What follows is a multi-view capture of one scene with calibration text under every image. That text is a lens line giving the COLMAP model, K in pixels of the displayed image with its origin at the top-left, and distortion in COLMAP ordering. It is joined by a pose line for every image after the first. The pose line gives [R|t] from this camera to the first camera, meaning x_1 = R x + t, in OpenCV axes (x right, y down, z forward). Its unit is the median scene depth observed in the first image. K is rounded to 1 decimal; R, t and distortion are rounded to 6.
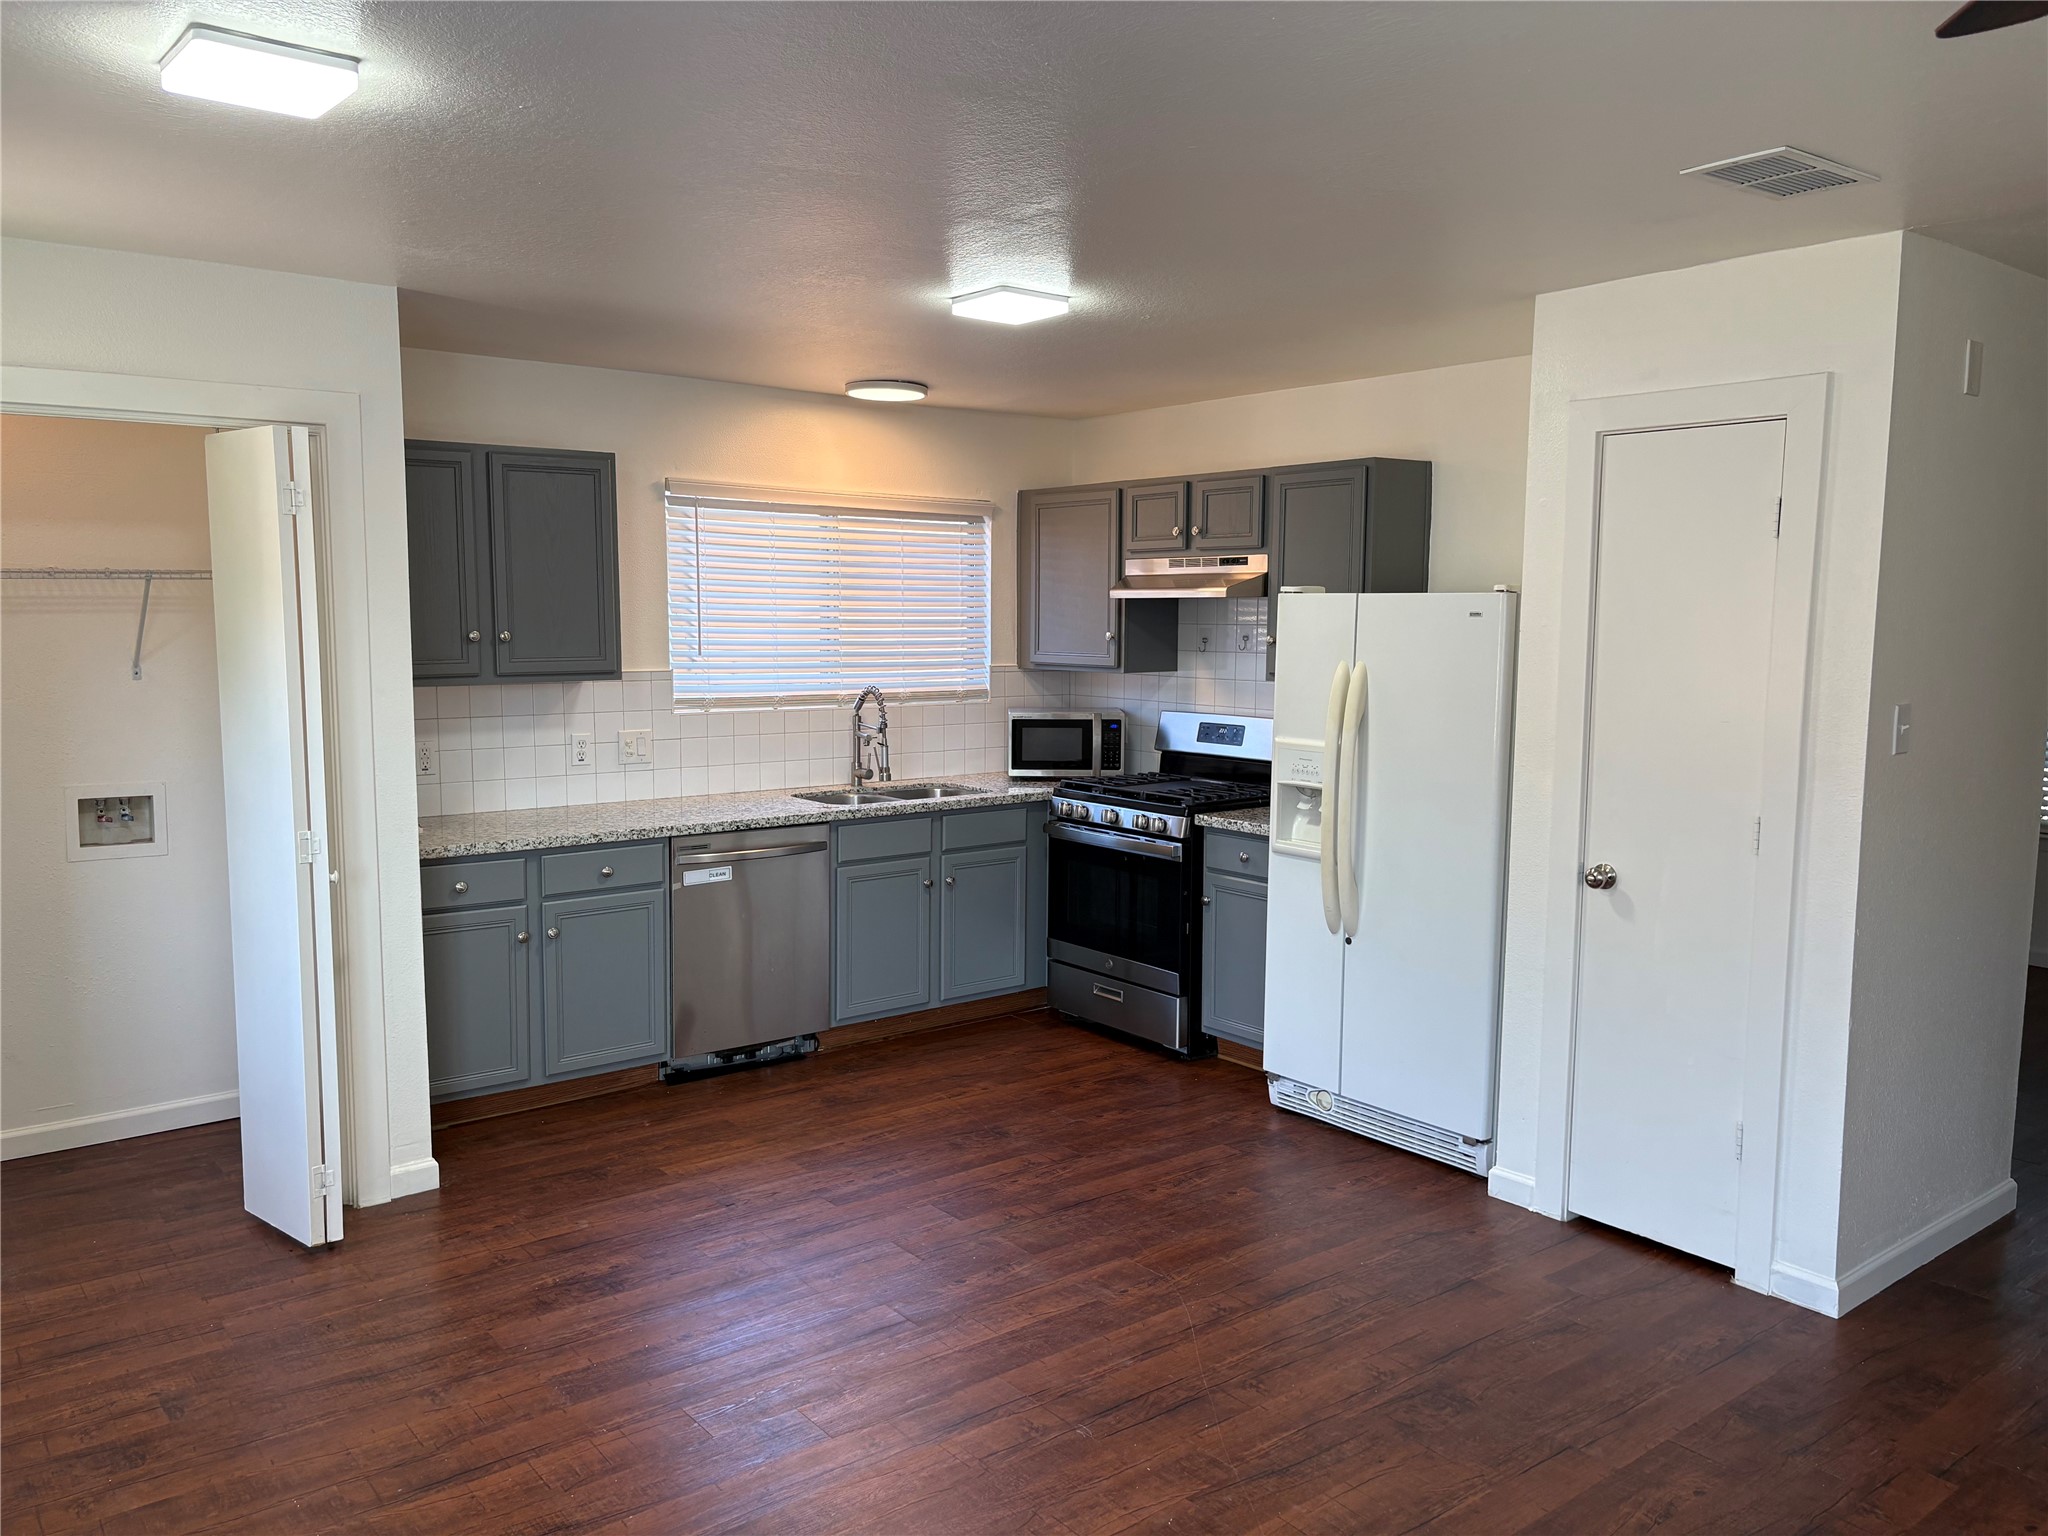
lens RADIAL K [[1554.7, 0, 1035.3], [0, 1554.7, 772.9], [0, 0, 1]] dist [0.051150, -0.052257]
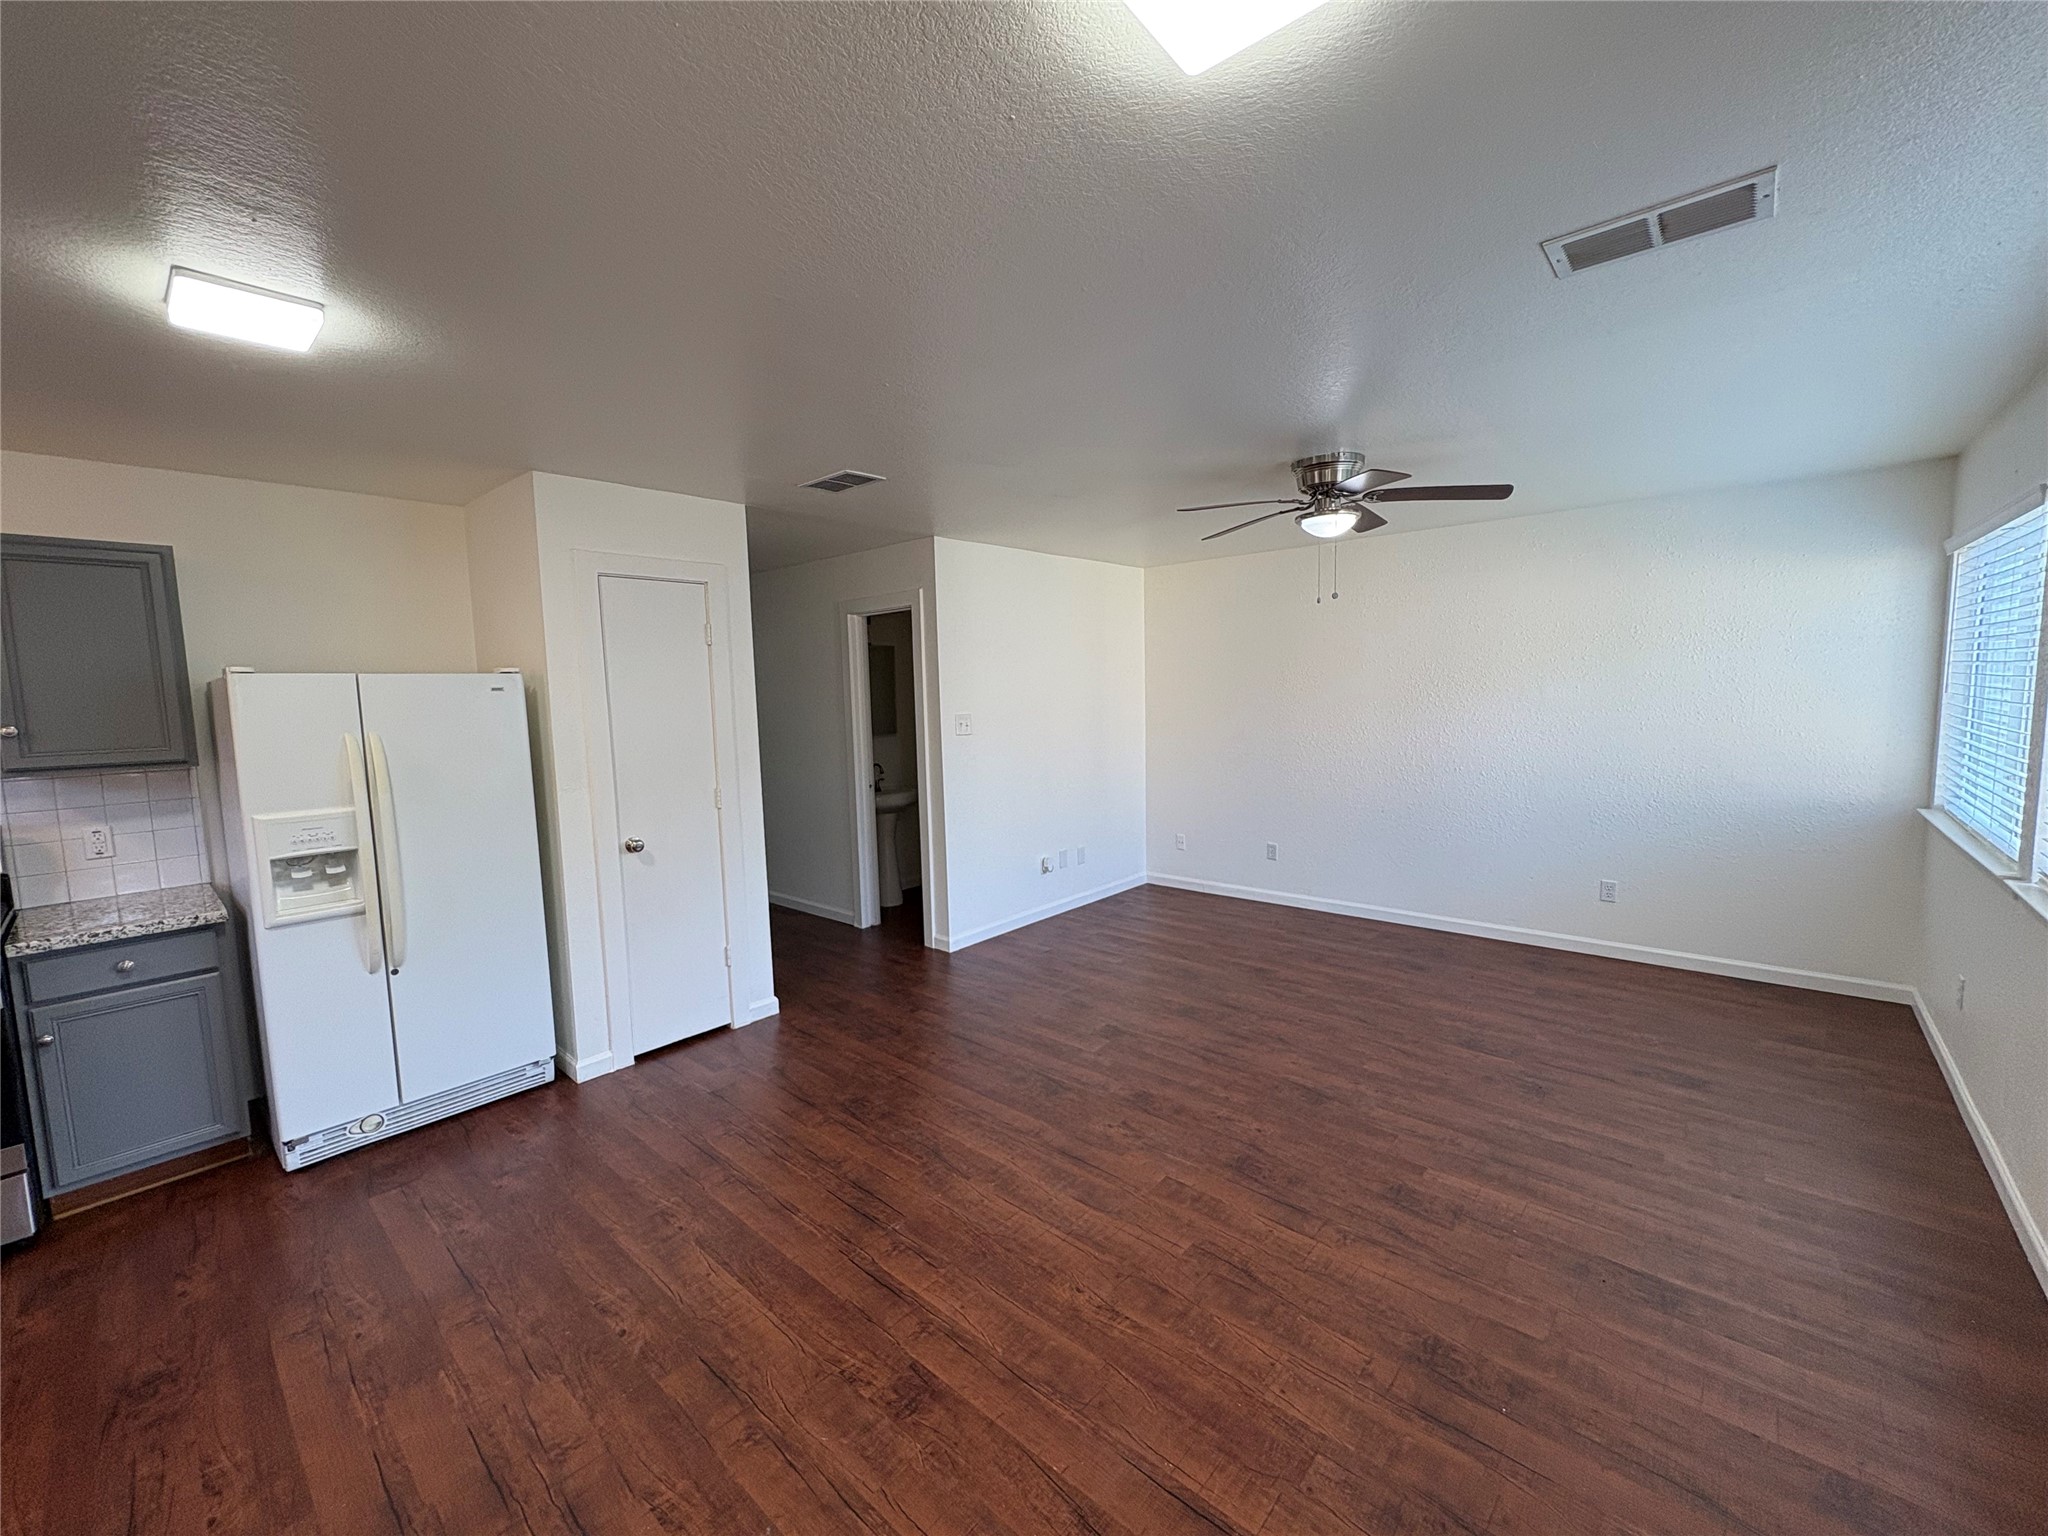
lens RADIAL K [[817.3, 0, 1010.9], [0, 817.3, 778.3], [0, 0, 1]] dist [0.002022, 0.001107]
pose [[-0.162415, -0.111616, 0.980389, -0.475380], [0.129731, 0.982541, 0.133353, -0.059001], [-0.978157, 0.148845, -0.145099, 0.640236]]
